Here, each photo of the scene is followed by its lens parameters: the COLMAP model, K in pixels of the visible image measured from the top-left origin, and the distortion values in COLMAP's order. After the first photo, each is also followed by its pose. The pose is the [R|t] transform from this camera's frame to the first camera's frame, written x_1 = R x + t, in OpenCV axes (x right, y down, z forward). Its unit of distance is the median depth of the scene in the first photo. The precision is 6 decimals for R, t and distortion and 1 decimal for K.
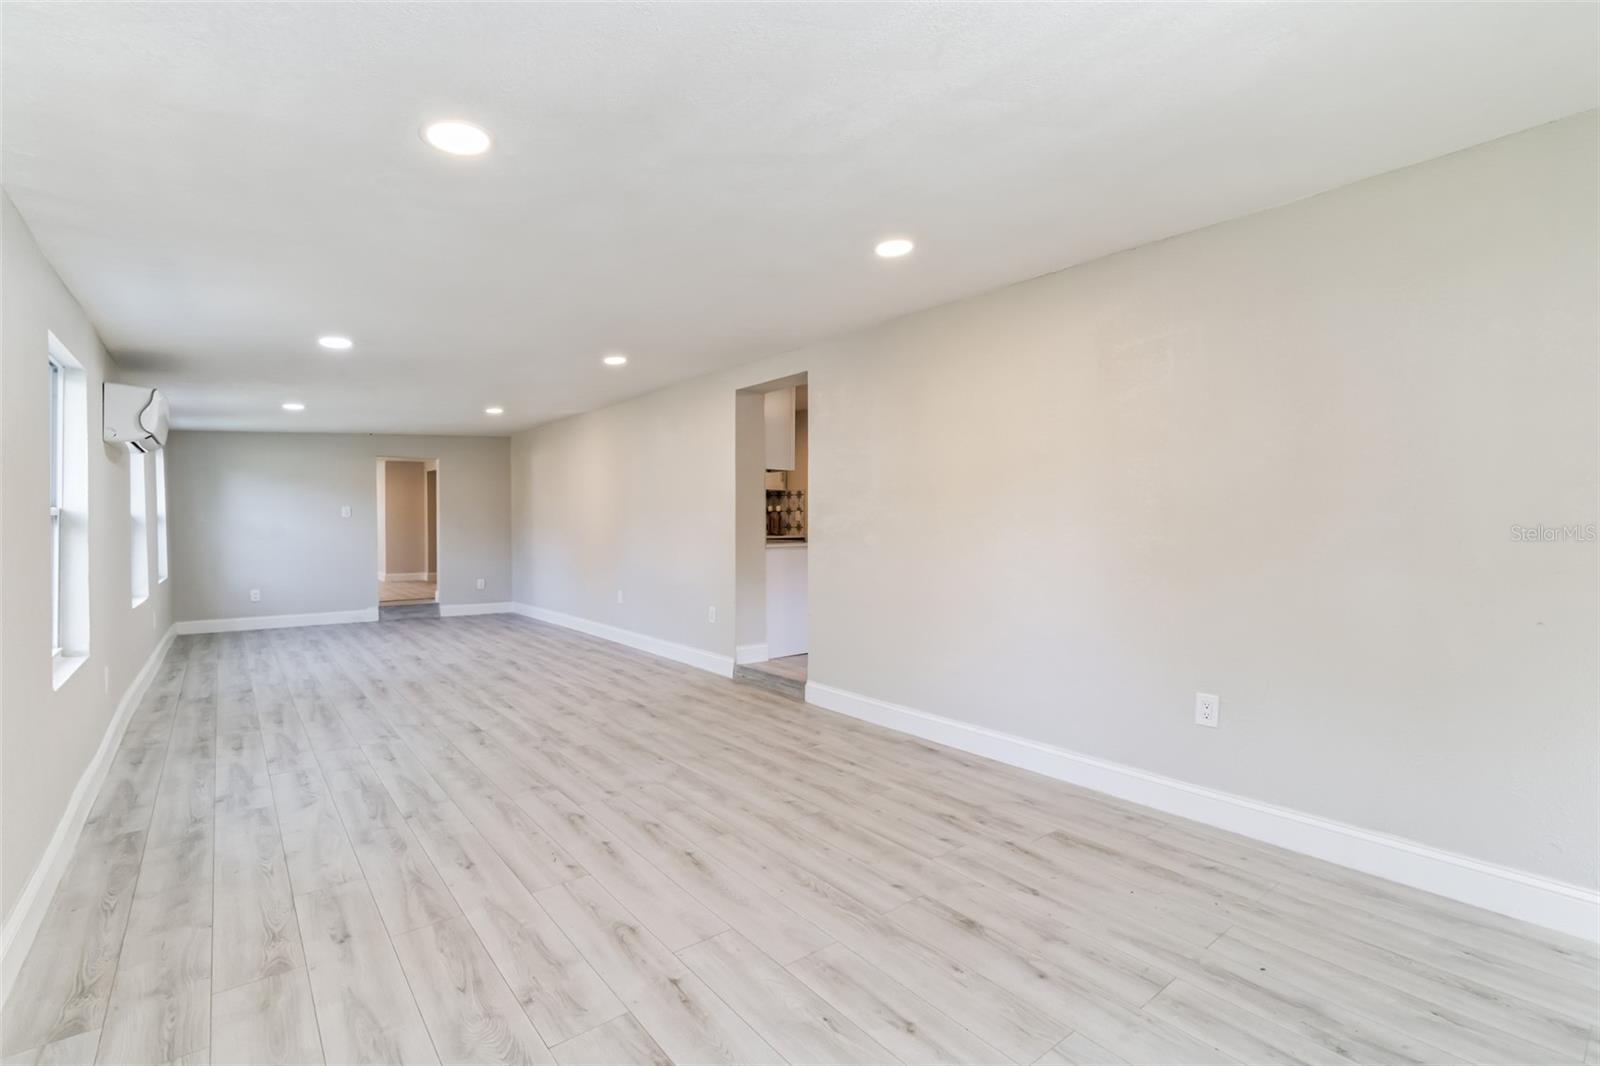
lens RADIAL K [[726.6, 0, 791.5], [0, 726.6, 528.0], [0, 0, 1]] dist [0.001238, 0.000351]
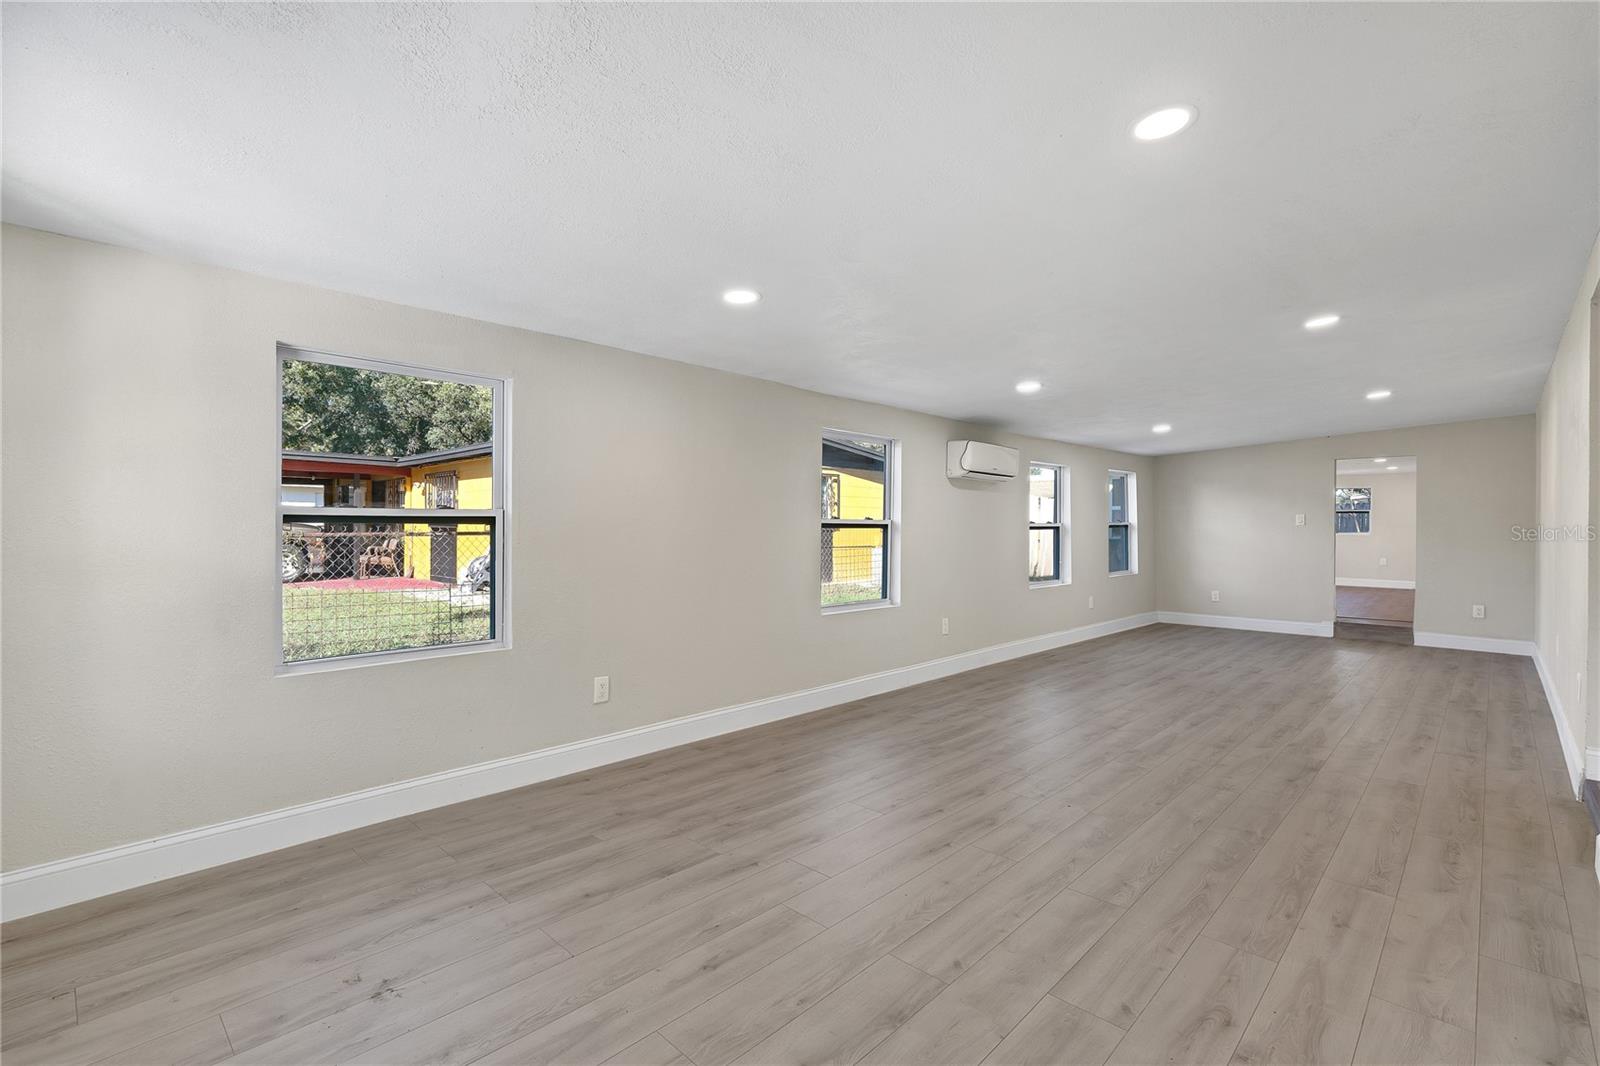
lens RADIAL K [[726.6, 0, 791.5], [0, 726.6, 528.0], [0, 0, 1]] dist [0.001238, 0.000351]
pose [[0.128101, -0.003416, -0.991755, 0.720740], [-0.011789, 0.999918, -0.004967, 0.003505], [0.991691, 0.012328, 0.128050, 0.538575]]
